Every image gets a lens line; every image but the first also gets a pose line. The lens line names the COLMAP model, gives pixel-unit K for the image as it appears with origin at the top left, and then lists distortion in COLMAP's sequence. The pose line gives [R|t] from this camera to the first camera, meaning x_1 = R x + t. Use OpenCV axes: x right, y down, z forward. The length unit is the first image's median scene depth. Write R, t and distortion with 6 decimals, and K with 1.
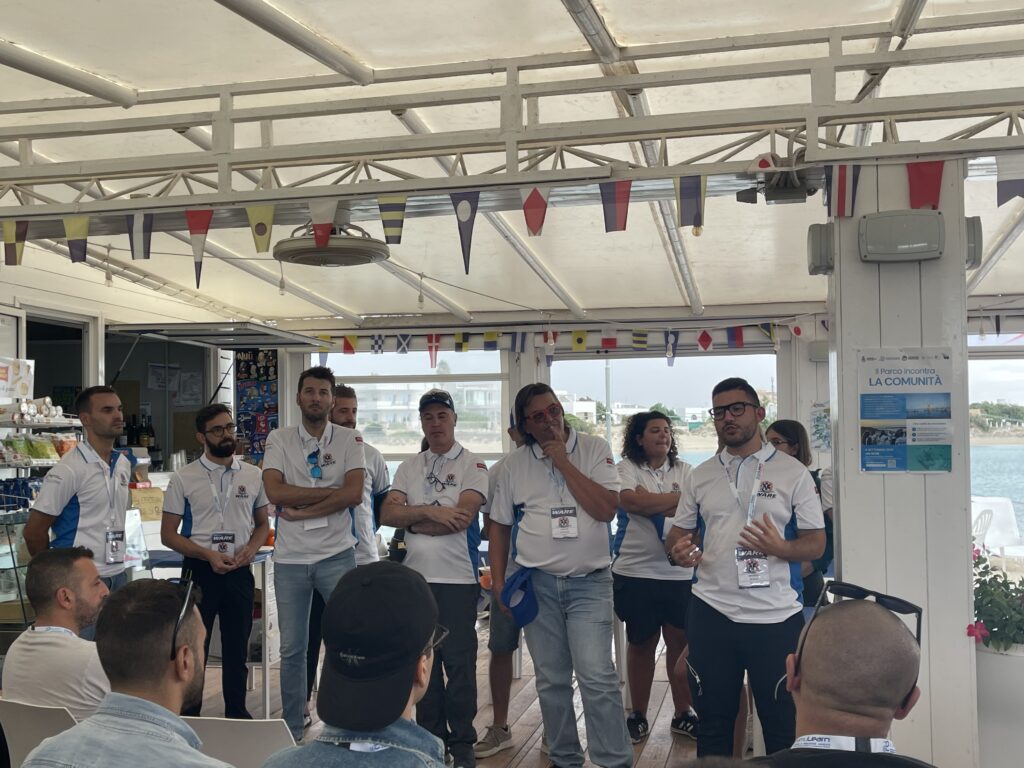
lens RADIAL K [[1050.8, 0, 514.0], [0, 1050.8, 390.7], [0, 0, 1]] dist [0.057613, 0.000000]
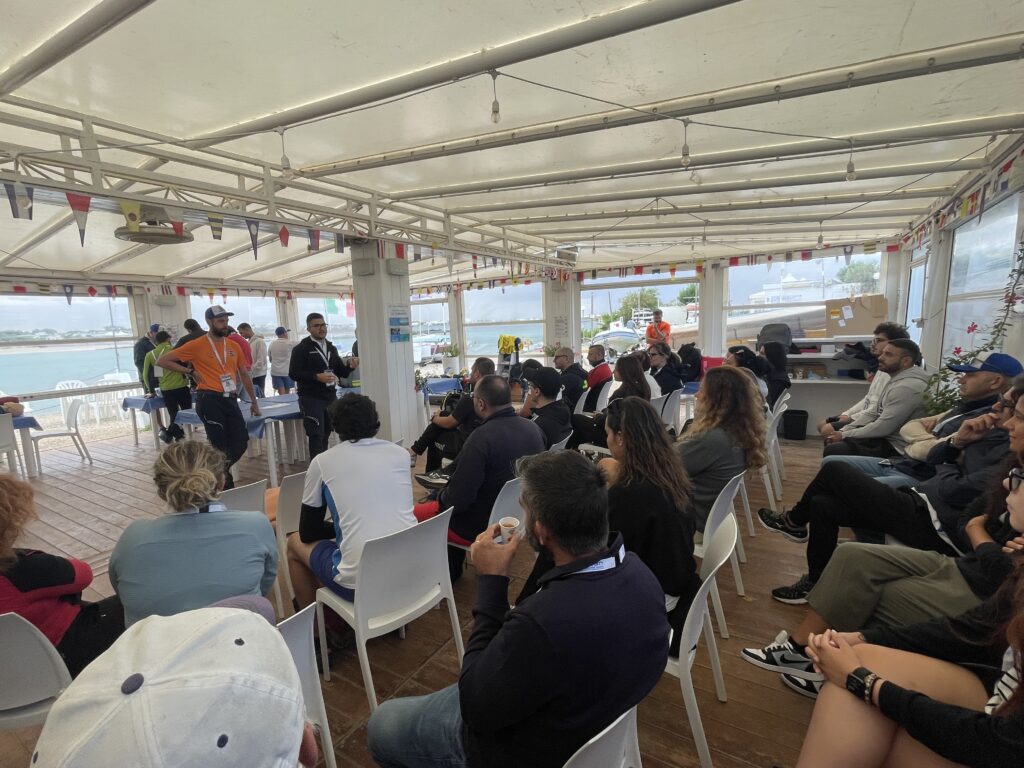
lens RADIAL K [[478.5, 0, 505.5], [0, 478.5, 384.5], [0, 0, 1]] dist [-0.007076, 0.004442]
pose [[0.362005, -0.118758, 0.924580, -0.853923], [0.005175, 0.992092, 0.125403, 0.022899], [-0.932162, -0.040612, 0.359757, 0.179193]]
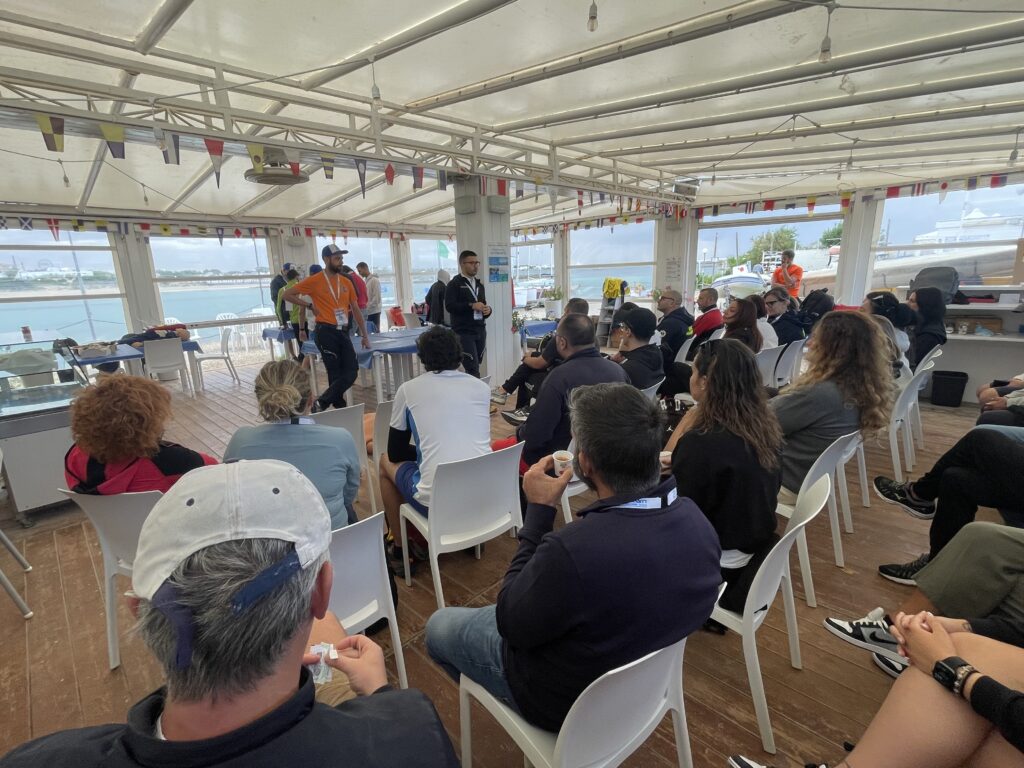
lens RADIAL K [[478.5, 0, 506.5], [0, 478.5, 383.5], [0, 0, 1]] dist [-0.007076, 0.004442]
pose [[0.558870, -0.193138, 0.806450, -0.834122], [-0.003668, 0.971914, 0.235307, 0.033560], [-0.829247, -0.134465, 0.542465, 0.154273]]
